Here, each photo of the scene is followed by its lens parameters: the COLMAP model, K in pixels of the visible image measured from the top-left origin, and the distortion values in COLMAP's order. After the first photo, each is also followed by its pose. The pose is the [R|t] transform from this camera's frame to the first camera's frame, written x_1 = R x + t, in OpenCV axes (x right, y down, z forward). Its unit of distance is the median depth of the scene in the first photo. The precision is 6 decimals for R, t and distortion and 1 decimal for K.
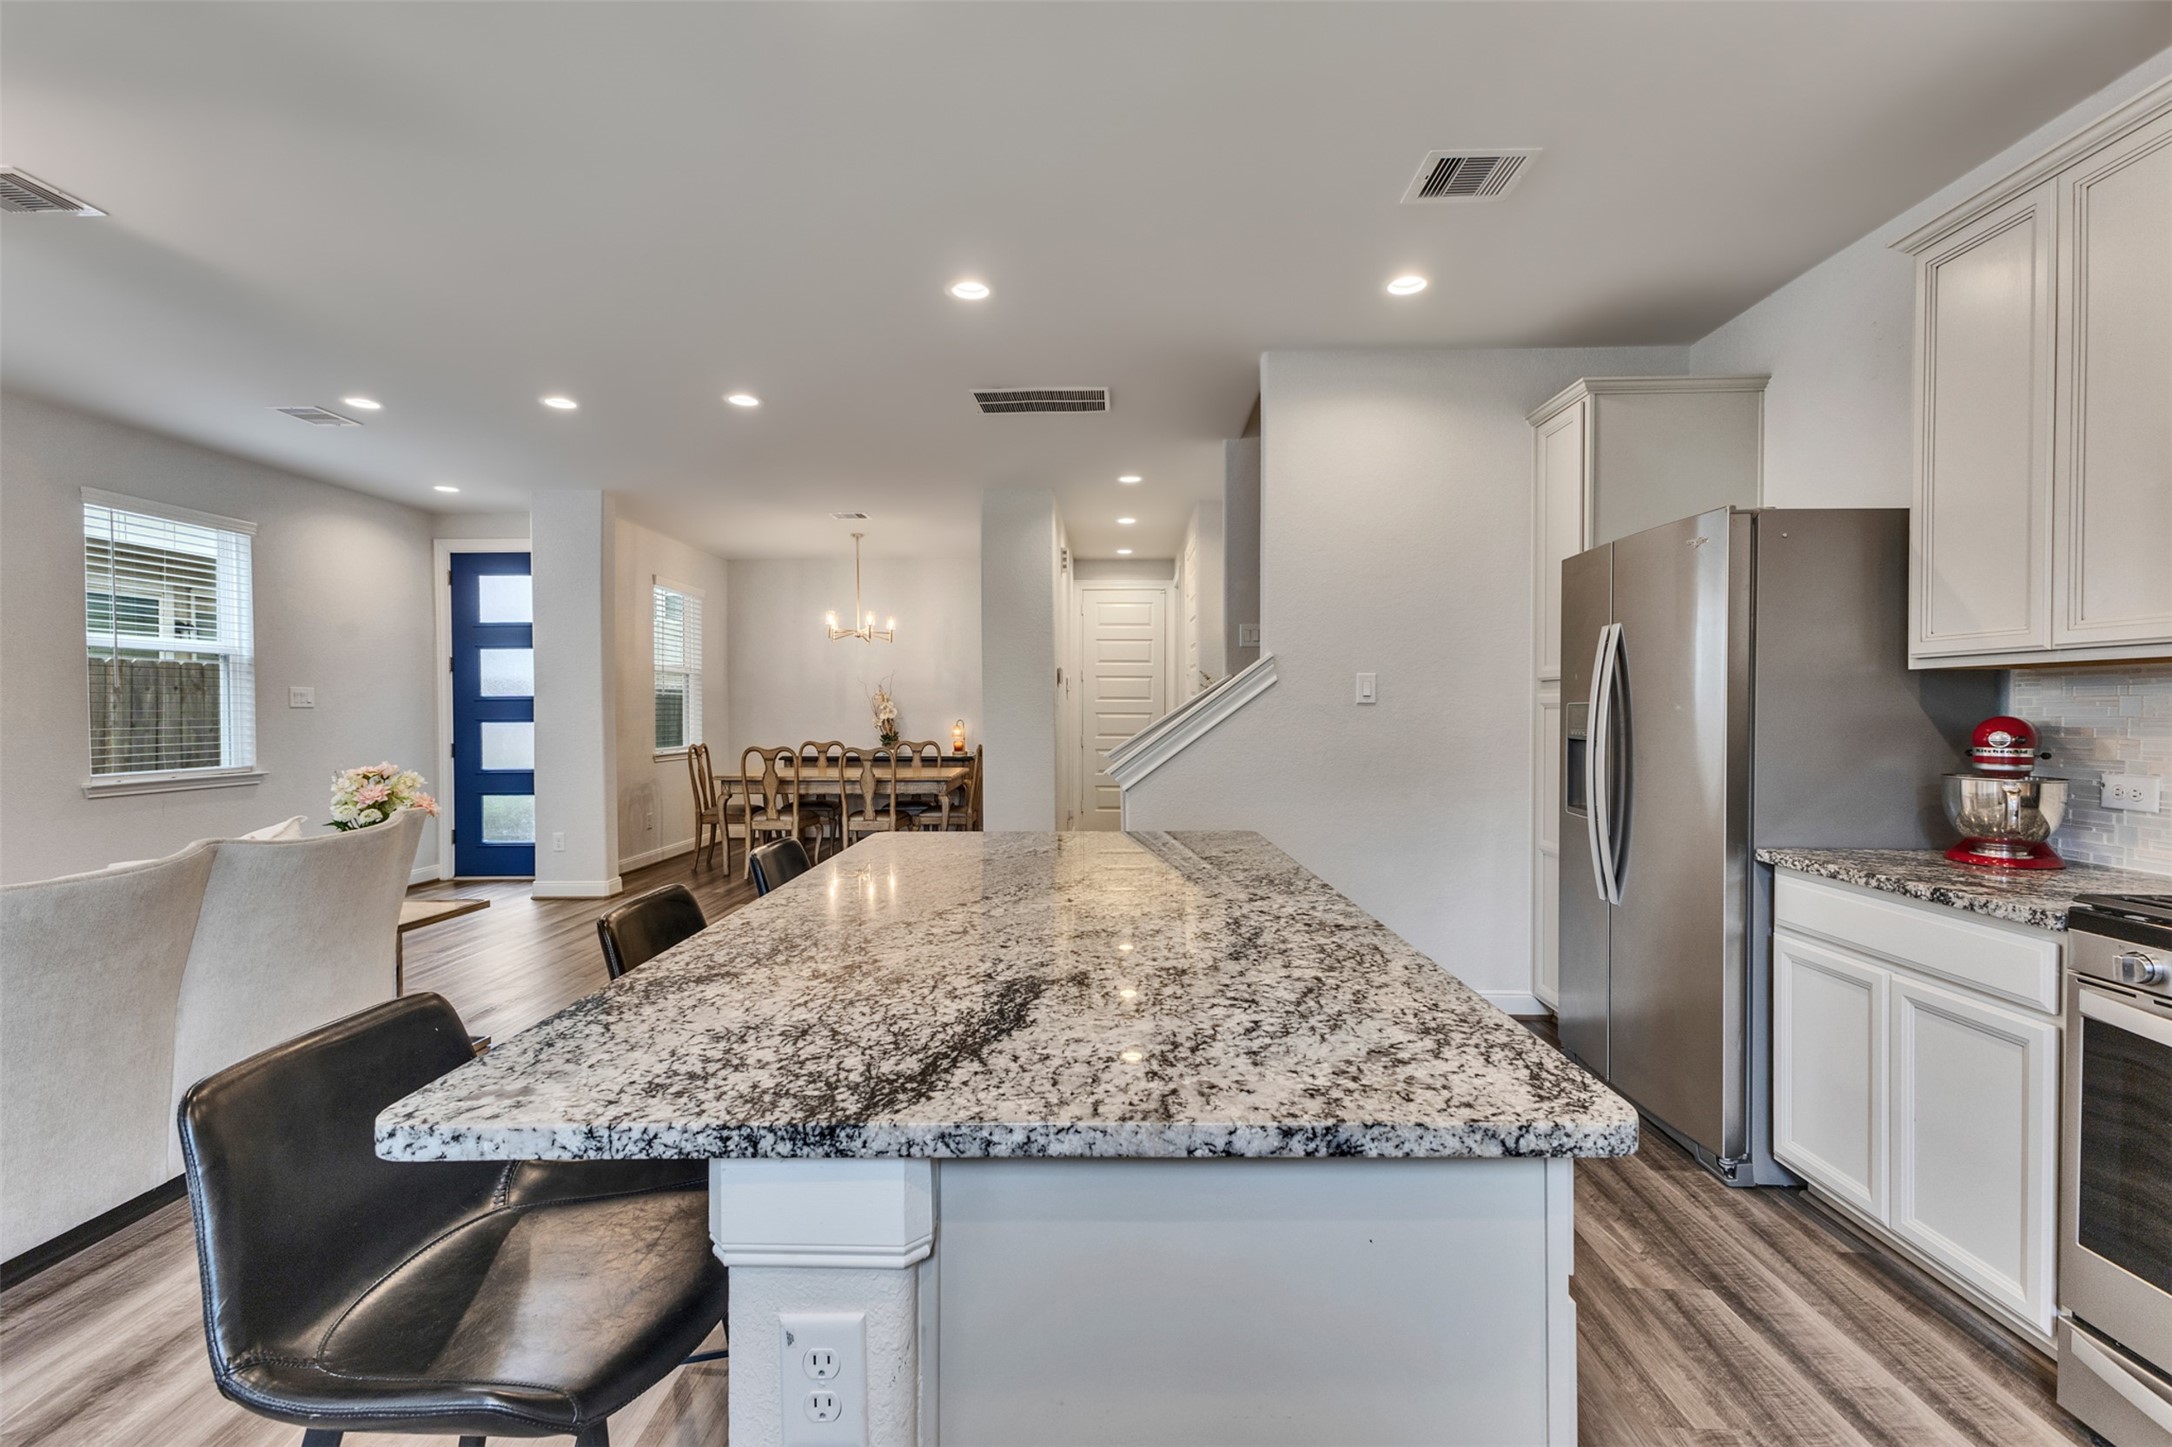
lens RADIAL K [[931.9, 0, 1084.1], [0, 931.9, 723.1], [0, 0, 1]] dist [0.016556, -0.004200]
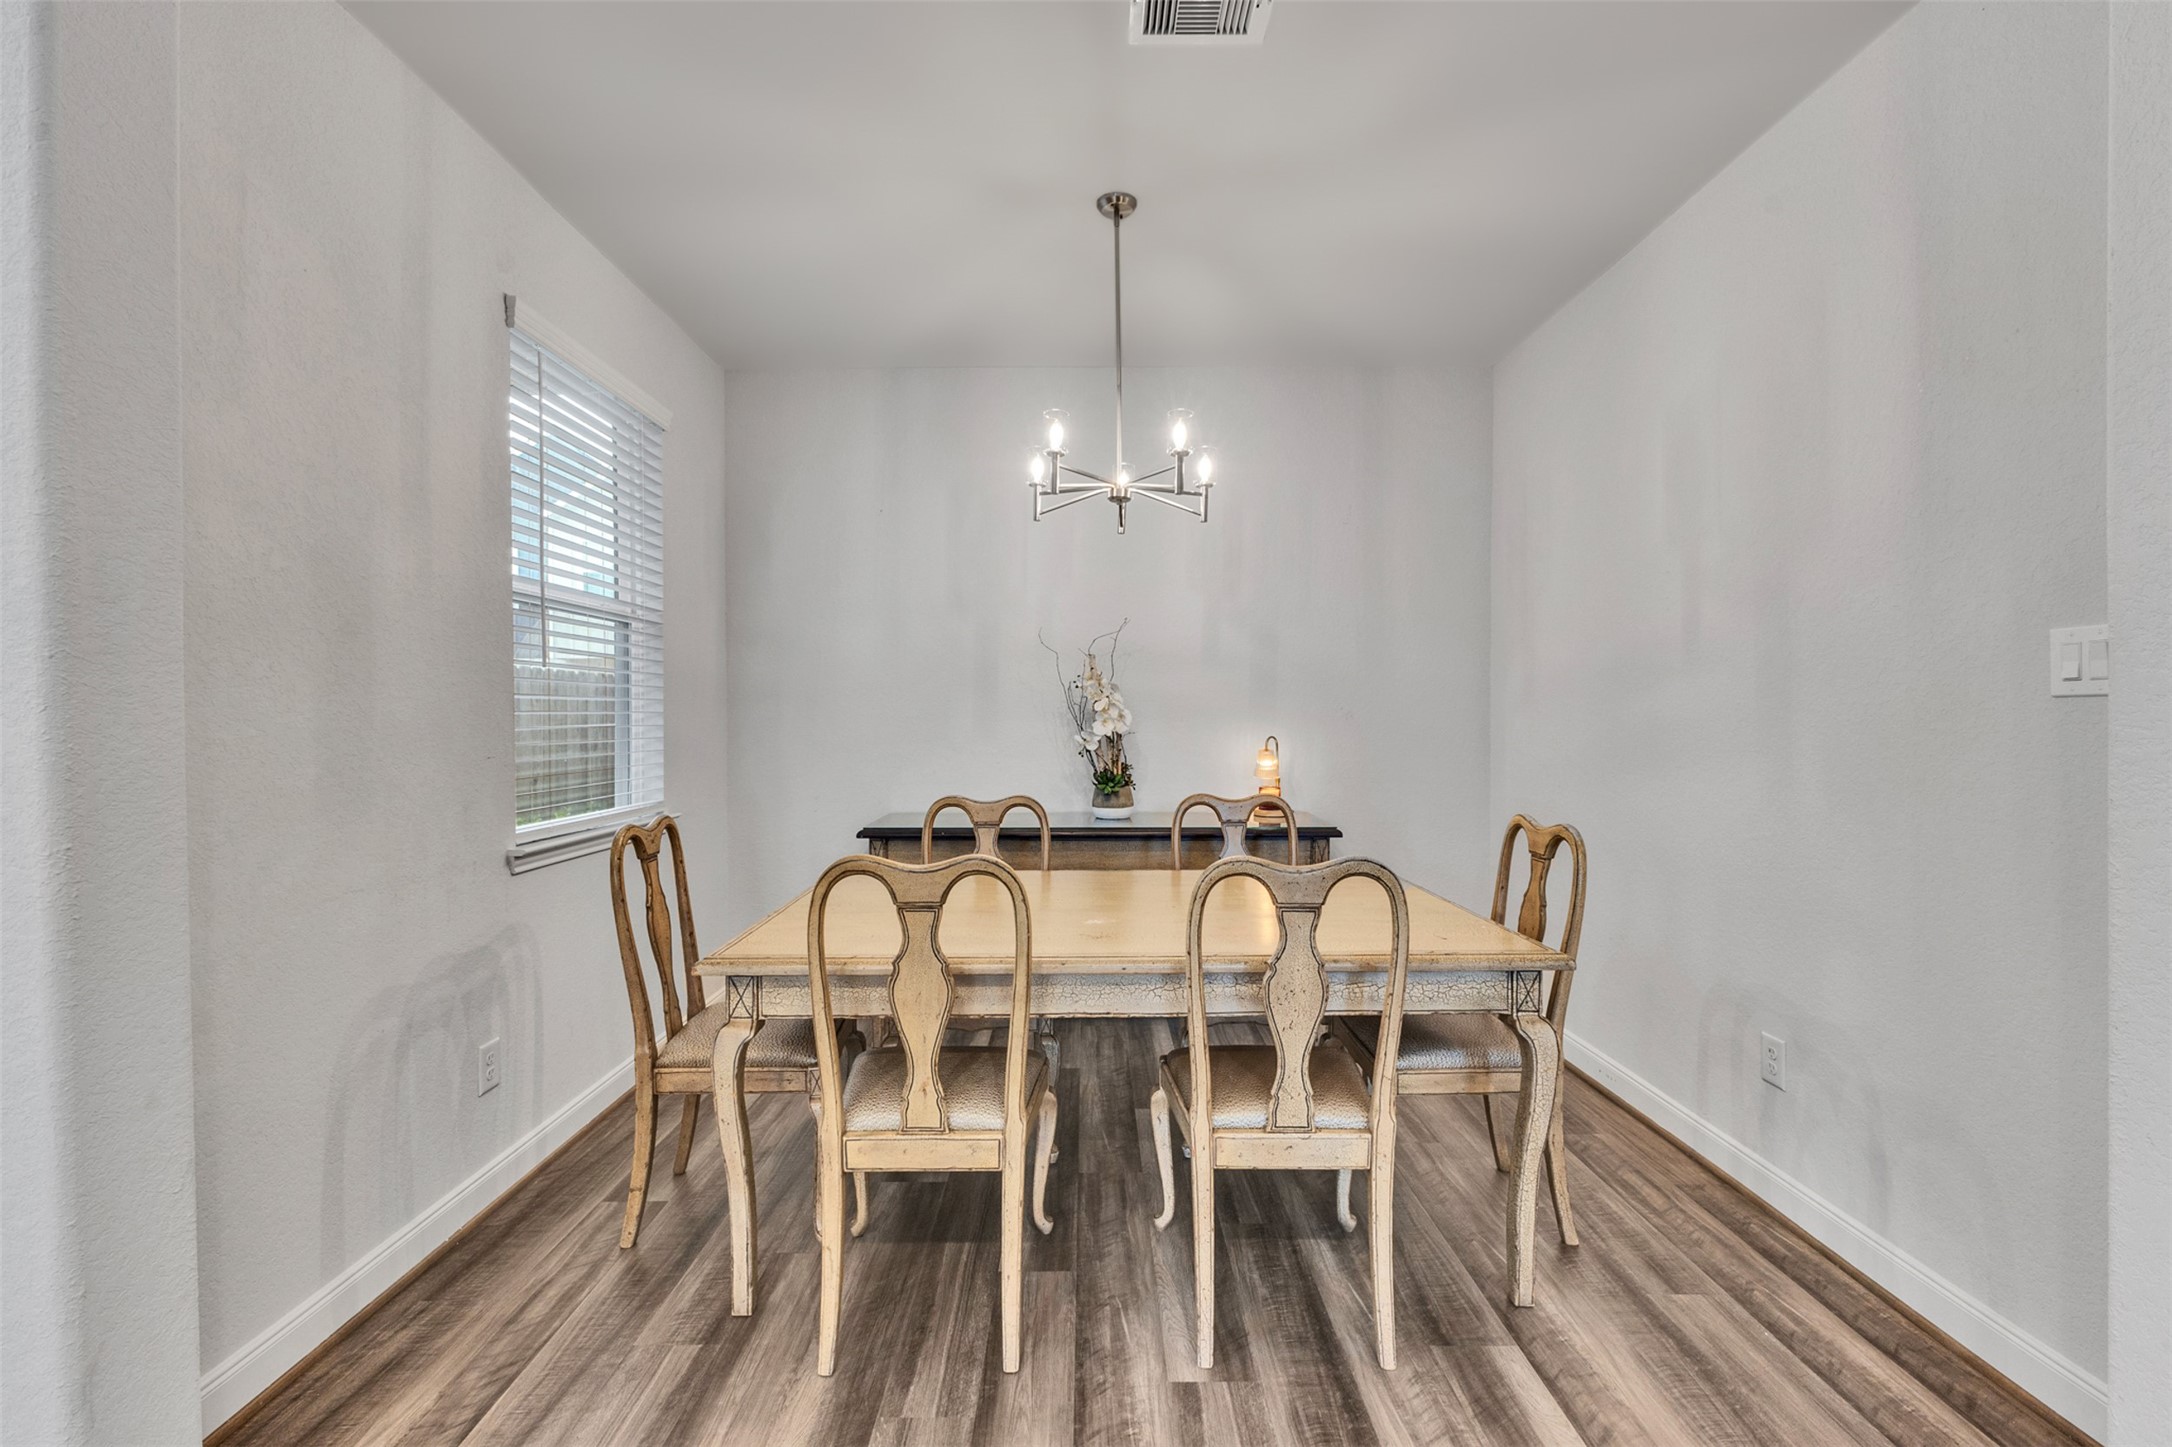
lens RADIAL K [[931.9, 0, 1067.9], [0, 931.9, 734.0], [0, 0, 1]] dist [0.016556, -0.004200]
pose [[0.999922, -0.007585, 0.009874, -0.365731], [0.007666, 0.999937, -0.008206, -0.002904], [-0.009812, 0.008282, 0.999918, 0.913228]]
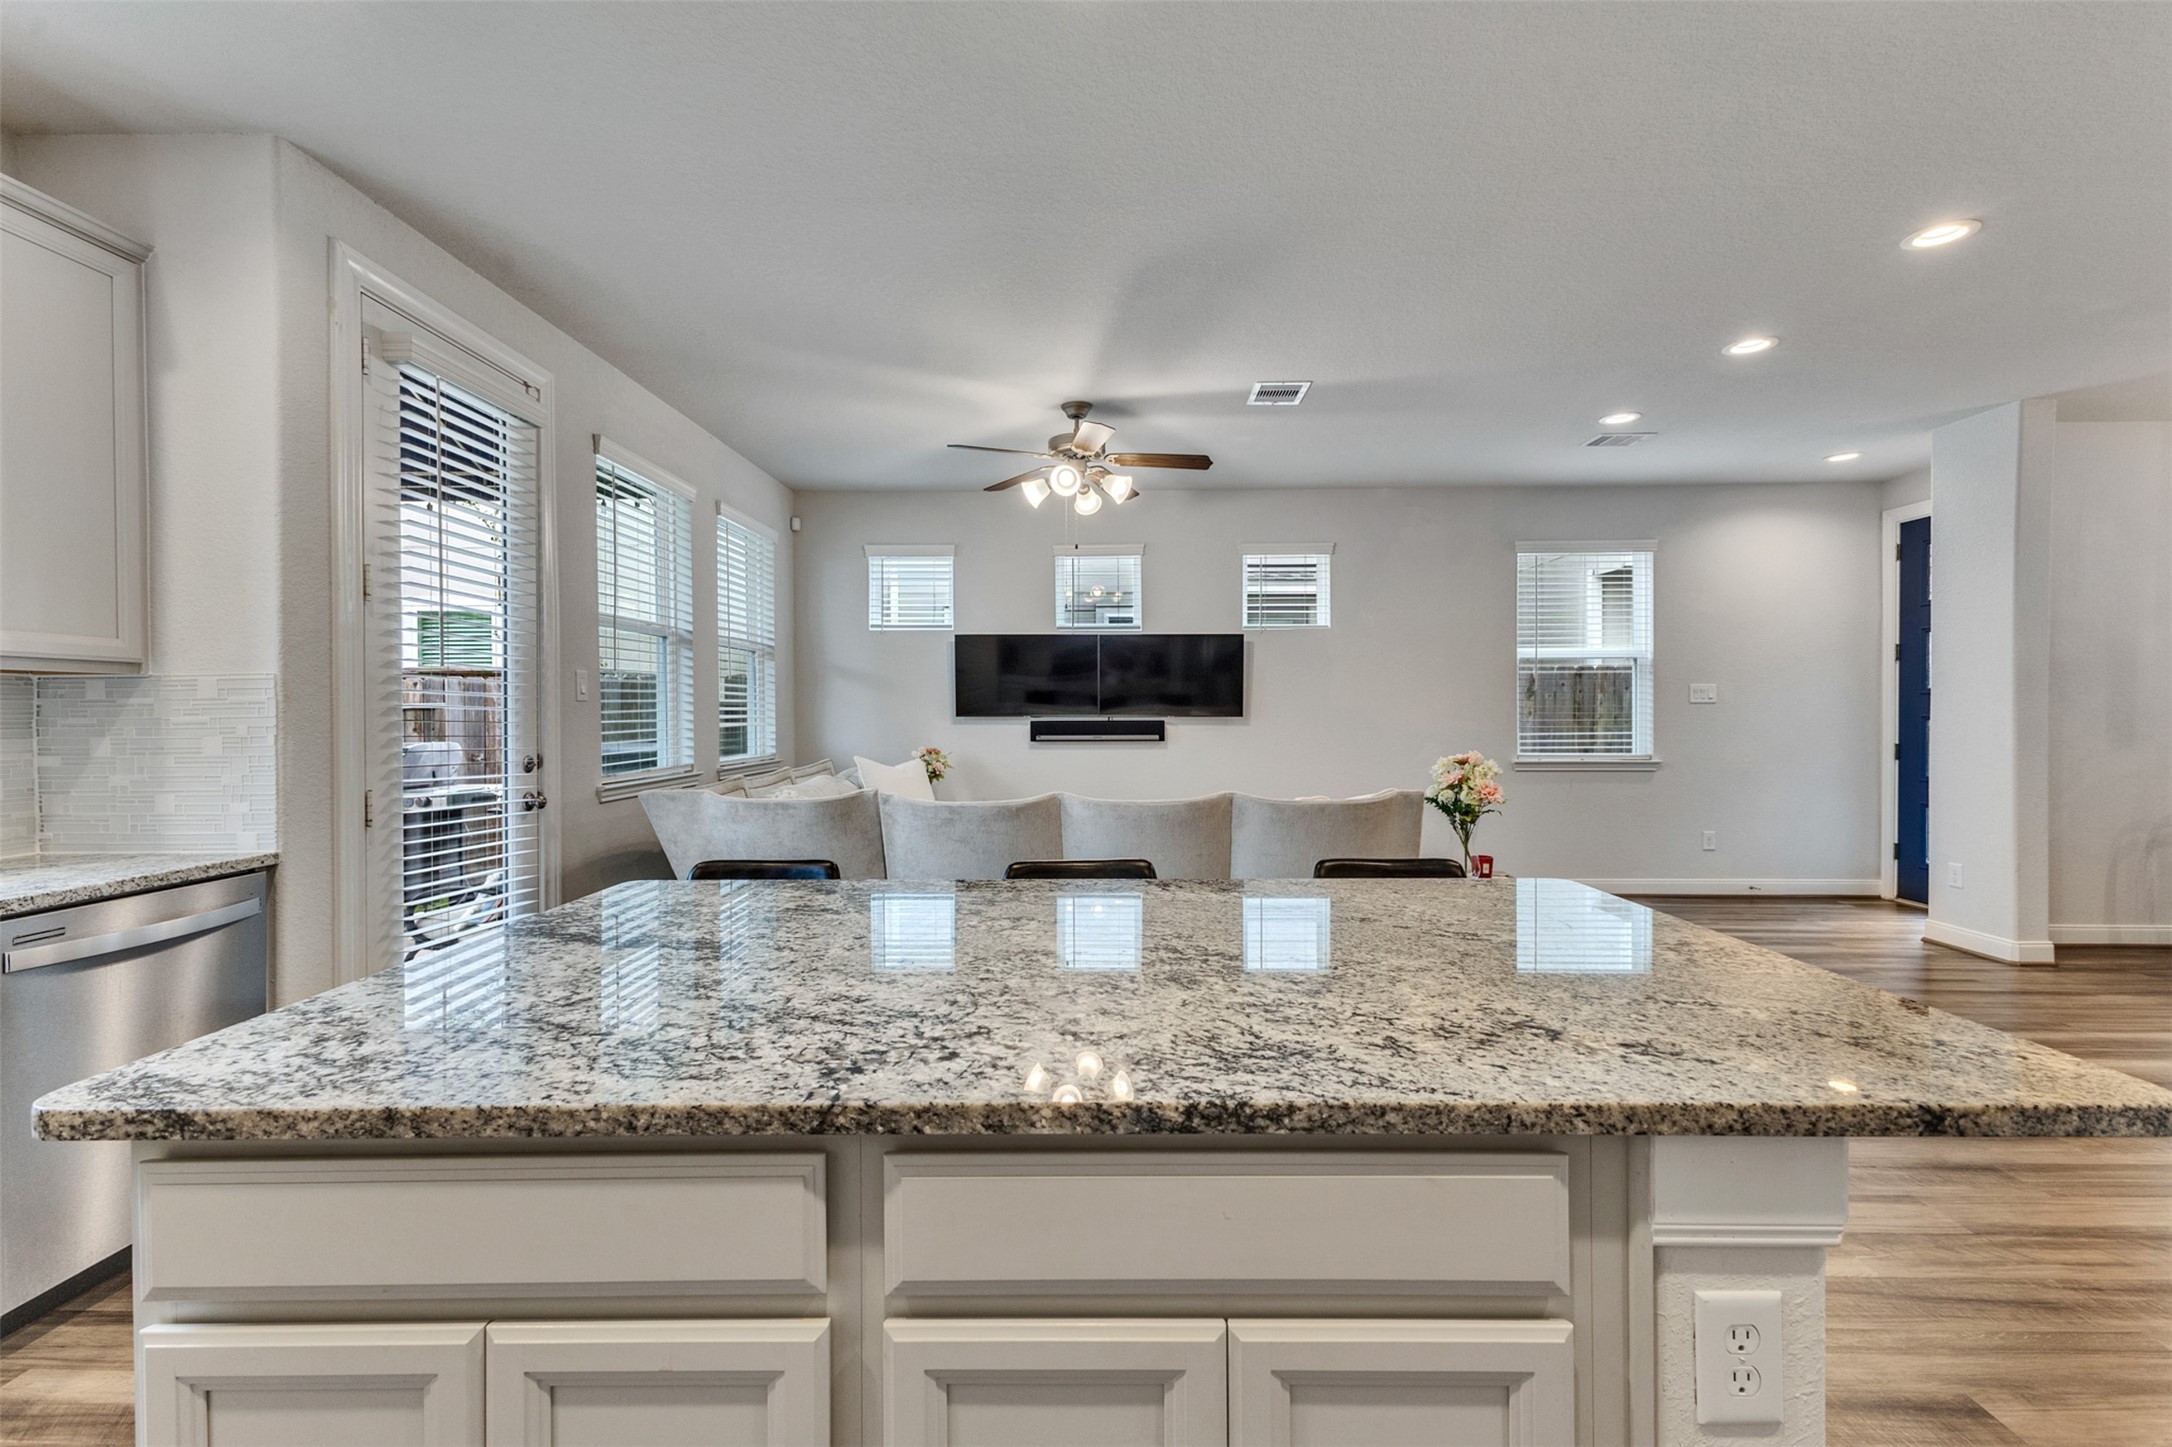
lens RADIAL K [[931.9, 0, 1091.9], [0, 931.9, 723.0], [0, 0, 1]] dist [0.016556, -0.004200]
pose [[0.003862, 0.016218, -0.999861, 0.236158], [-0.010540, 0.999814, 0.016177, -0.004030], [0.999937, 0.010476, 0.004032, 0.313851]]
